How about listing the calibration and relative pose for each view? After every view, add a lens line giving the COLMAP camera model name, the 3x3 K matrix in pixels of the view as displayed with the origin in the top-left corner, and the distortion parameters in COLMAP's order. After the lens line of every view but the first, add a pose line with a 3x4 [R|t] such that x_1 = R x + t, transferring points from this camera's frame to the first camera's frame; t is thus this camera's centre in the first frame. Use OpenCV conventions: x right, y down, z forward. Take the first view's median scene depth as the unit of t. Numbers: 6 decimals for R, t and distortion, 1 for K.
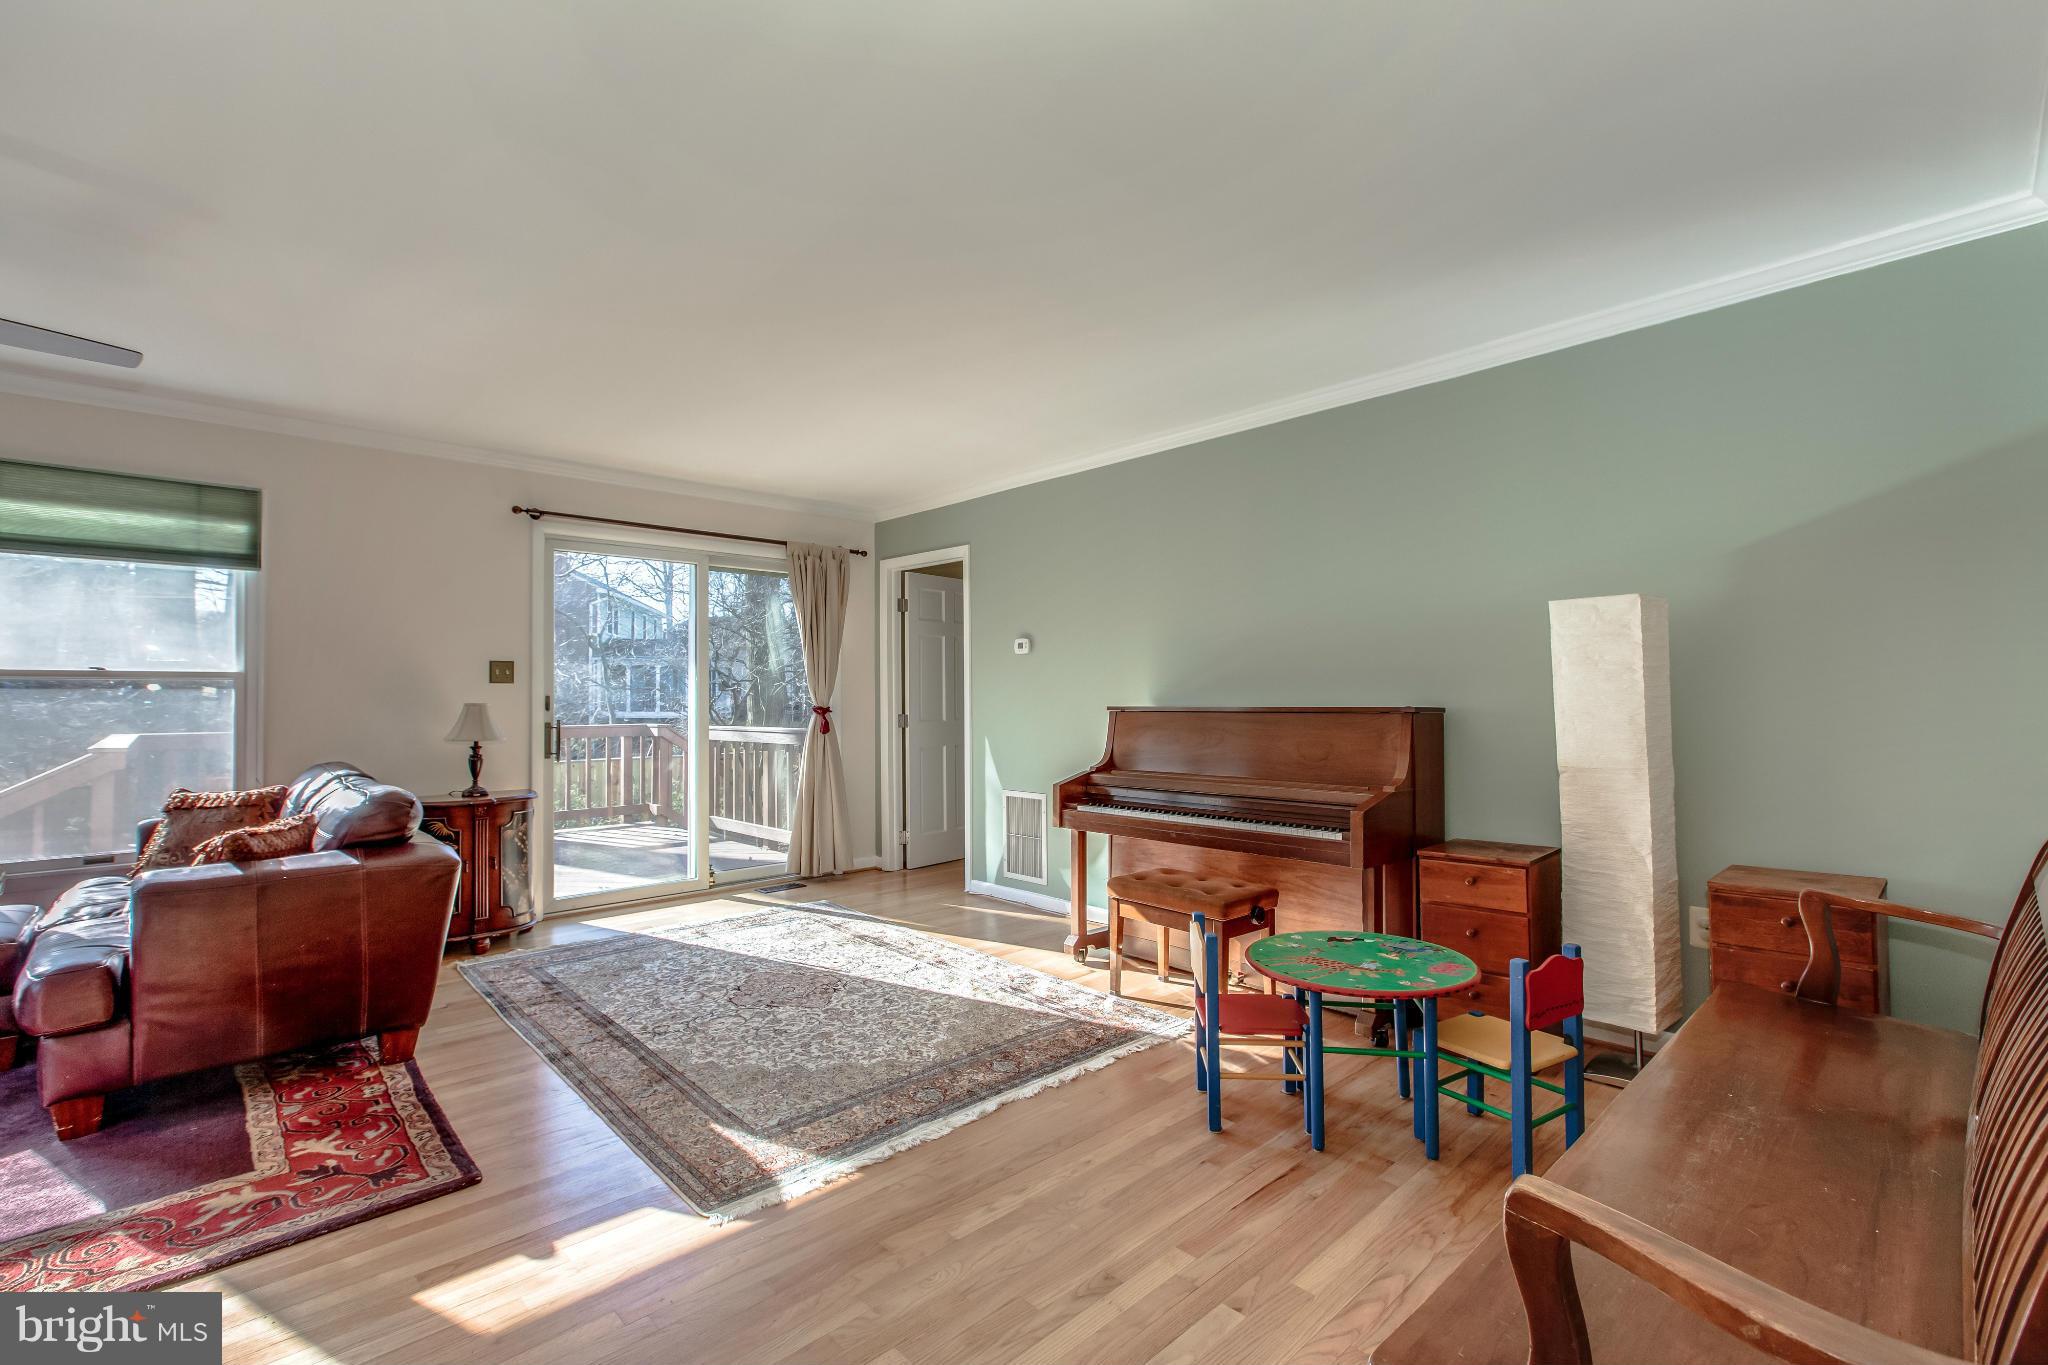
lens RADIAL K [[906.5, 0, 1007.6], [0, 906.5, 678.3], [0, 0, 1]] dist [0.000796, 0.001183]
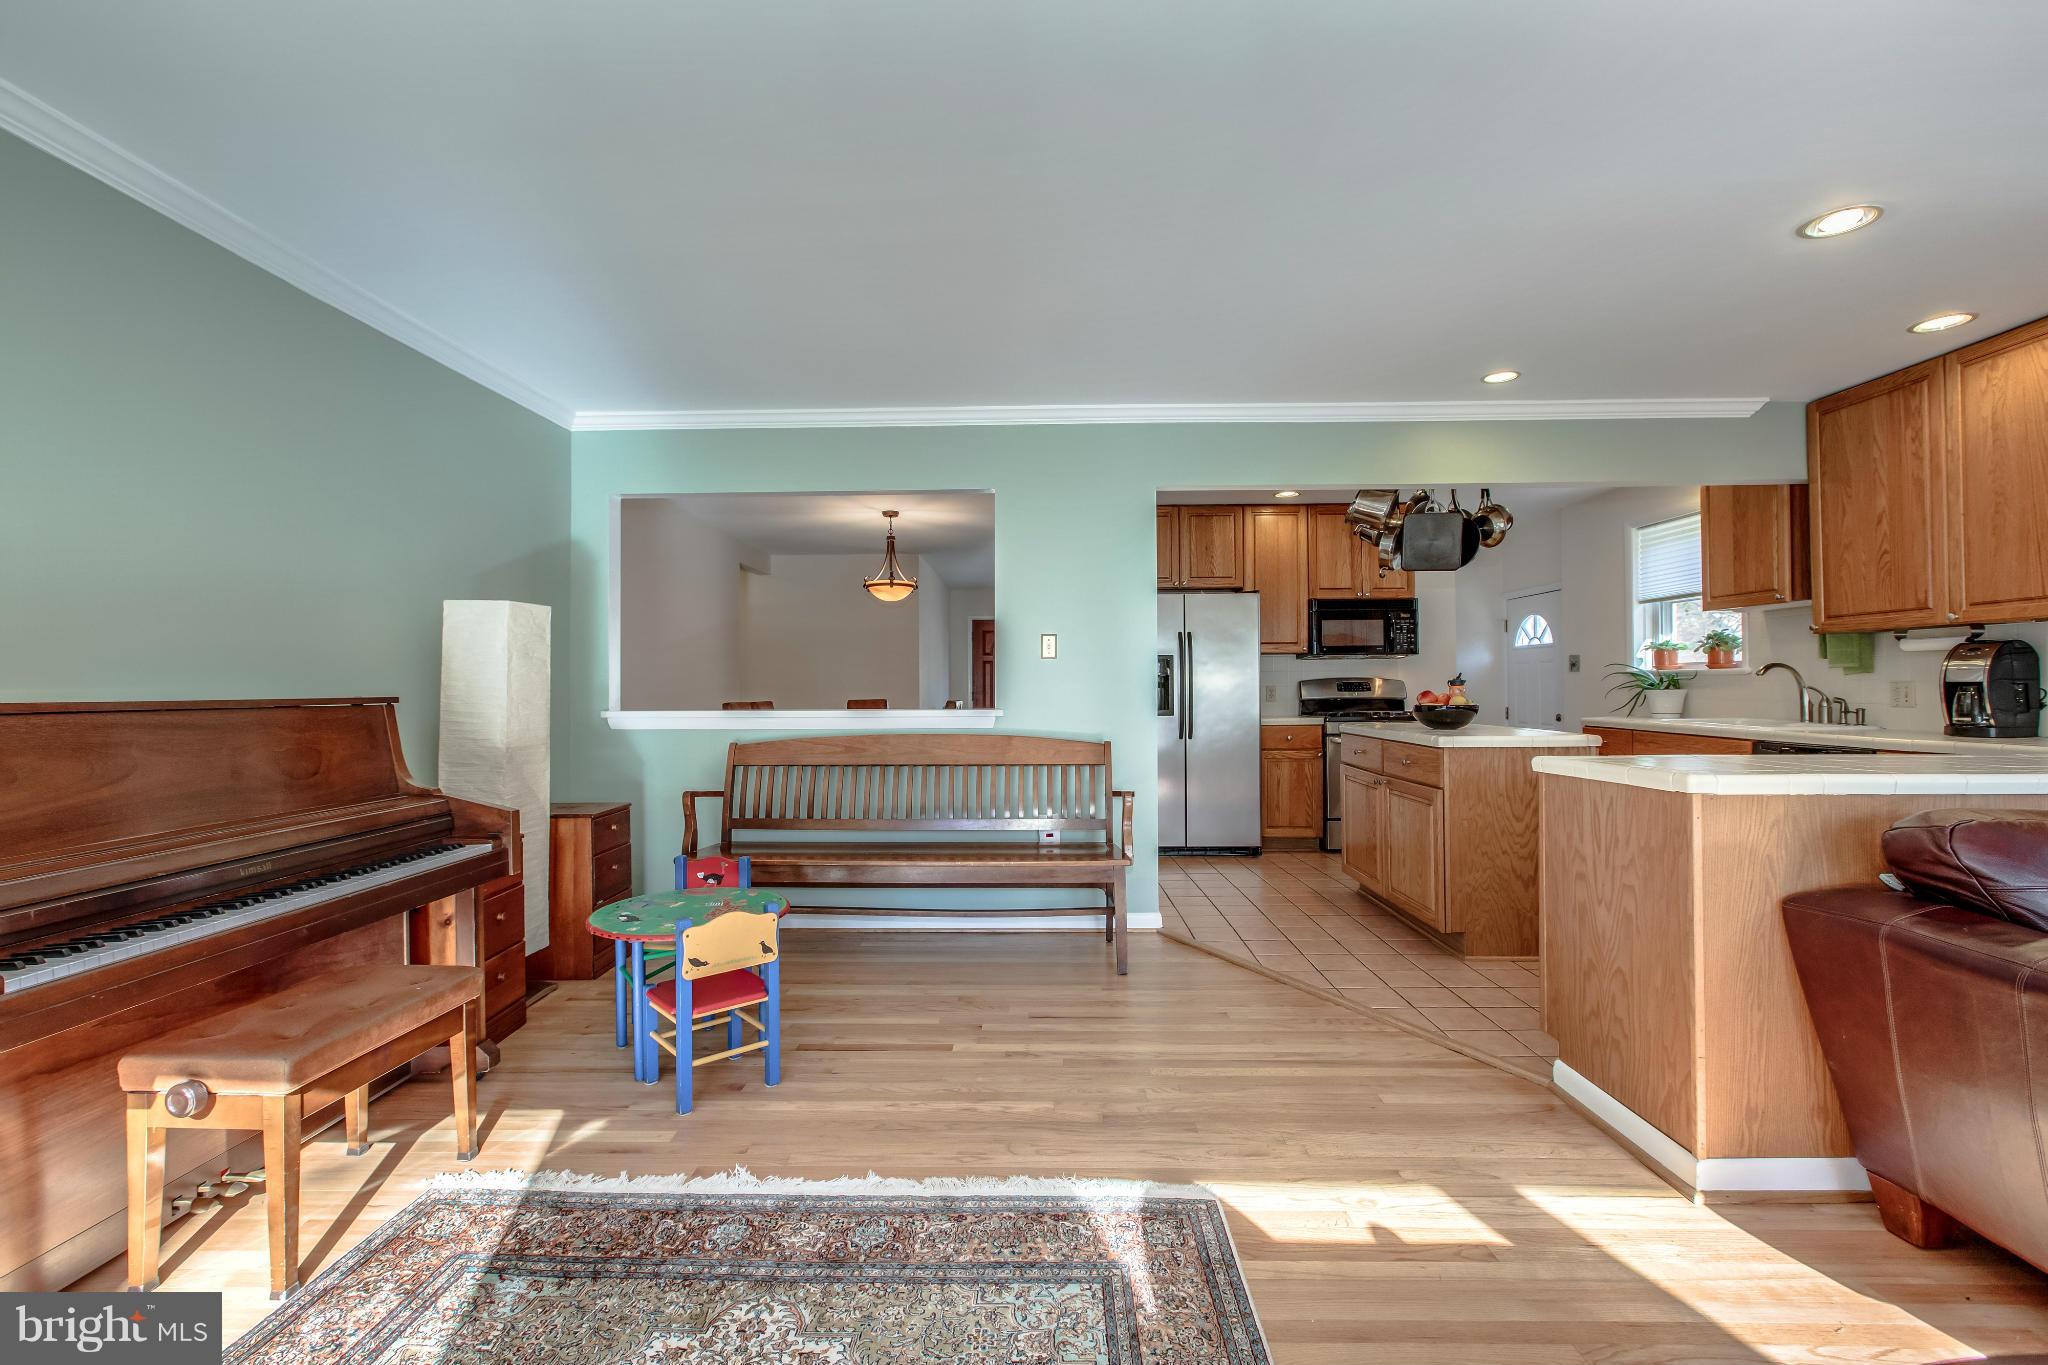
lens RADIAL K [[906.5, 0, 1007.0], [0, 906.5, 674.8], [0, 0, 1]] dist [0.000796, 0.001183]
pose [[-0.727340, 0.024201, 0.685850, -0.410452], [-0.000980, 0.999340, -0.036302, 0.028922], [-0.686276, -0.027076, -0.726837, 0.910811]]
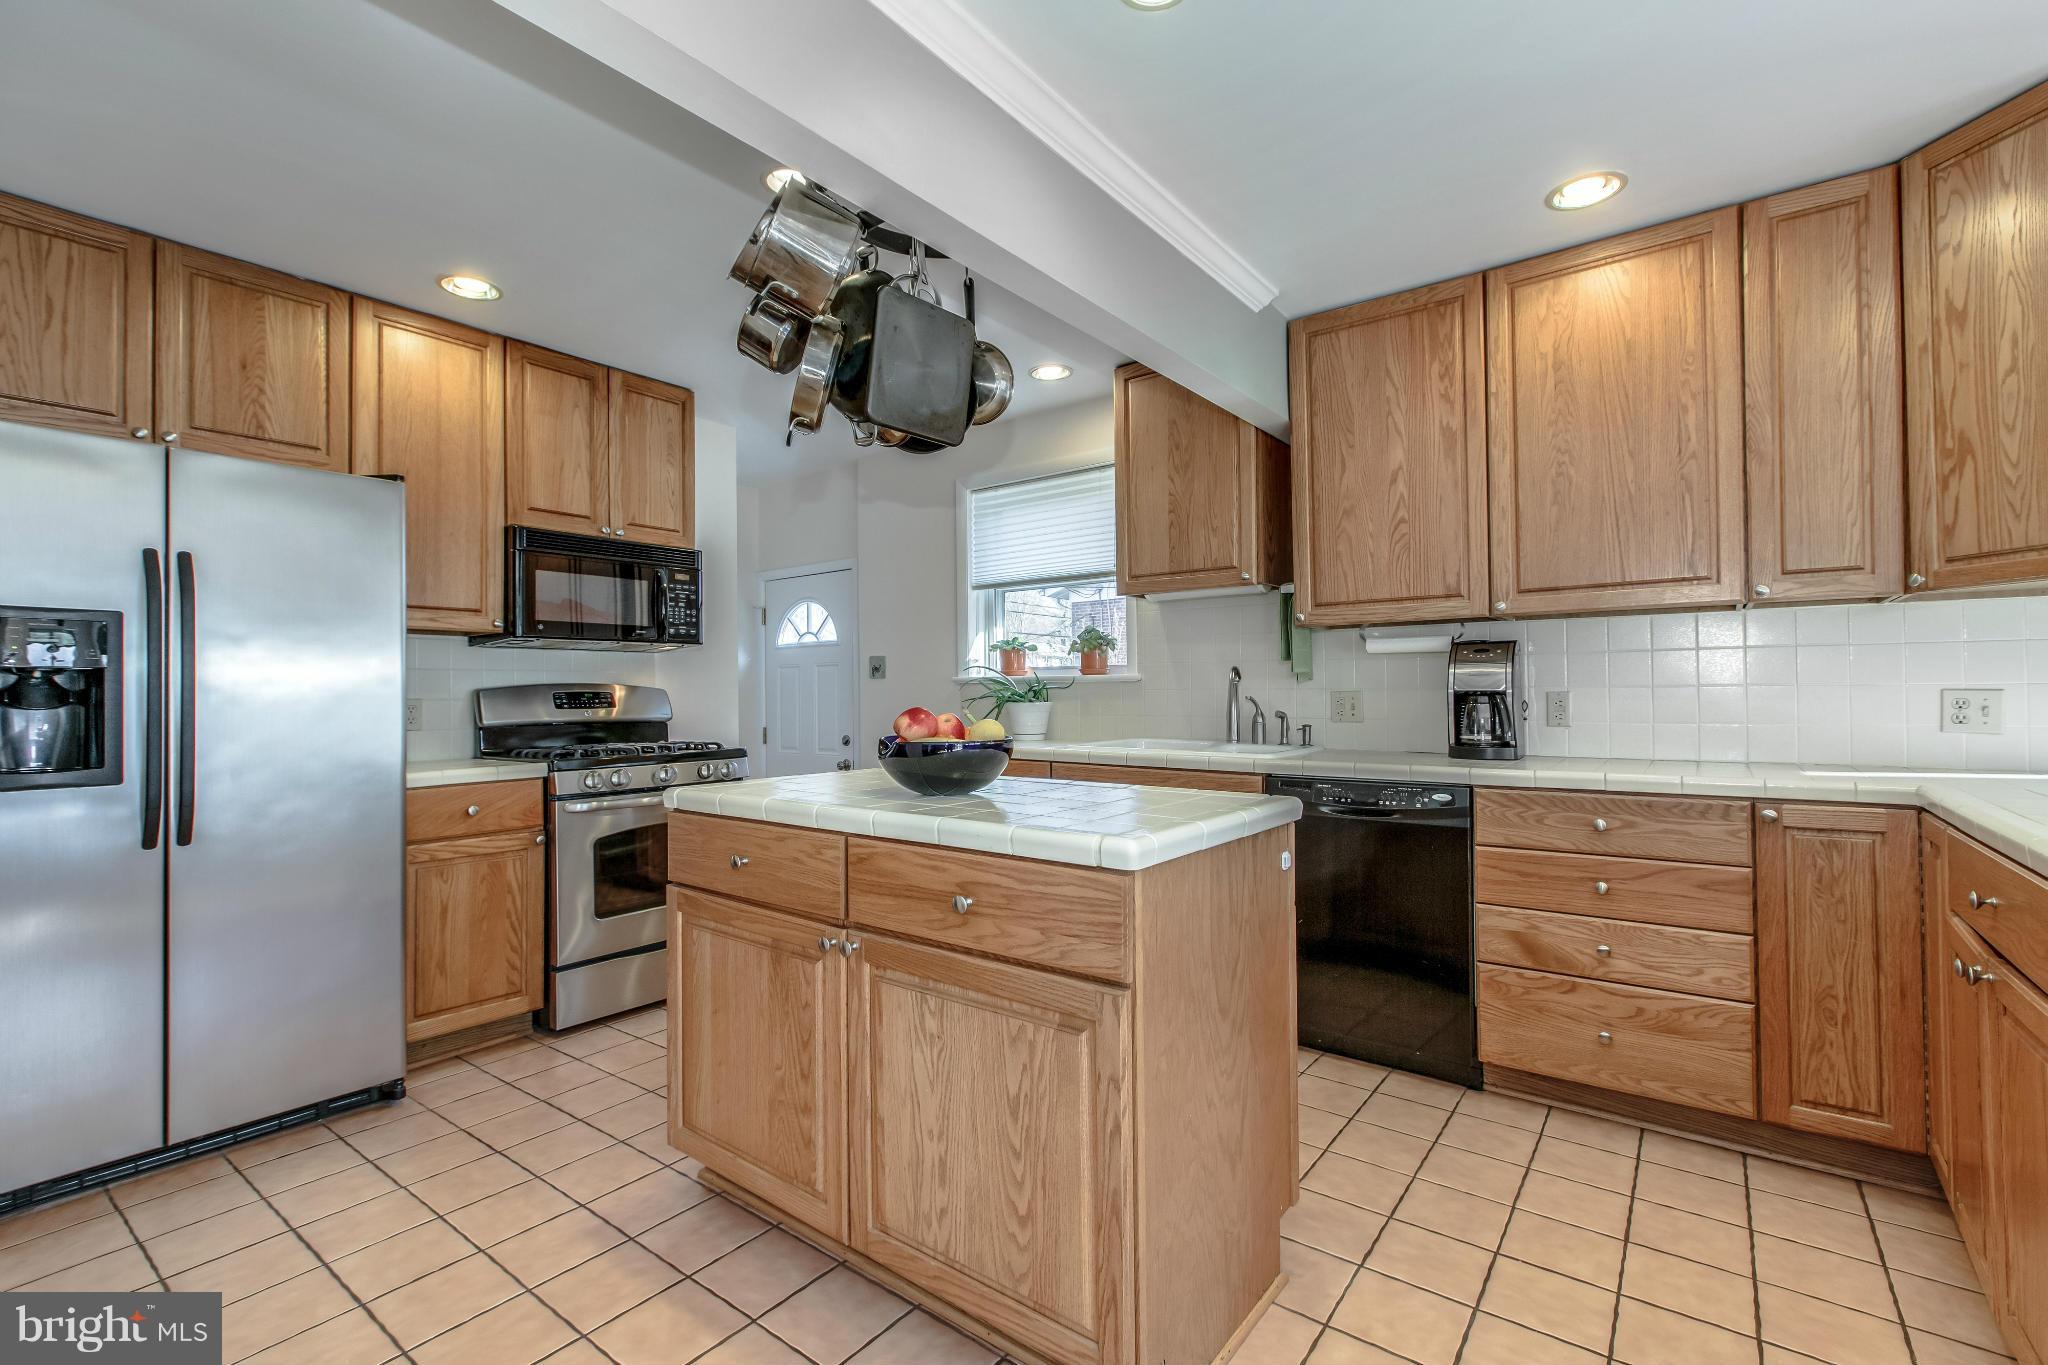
lens RADIAL K [[906.5, 0, 1026.4], [0, 906.5, 683.6], [0, 0, 1]] dist [0.000796, 0.001183]
pose [[-0.981976, 0.015956, -0.188330, -0.023112], [0.021996, 0.999307, -0.030026, 0.011655], [0.187721, -0.033627, -0.981647, 0.288360]]
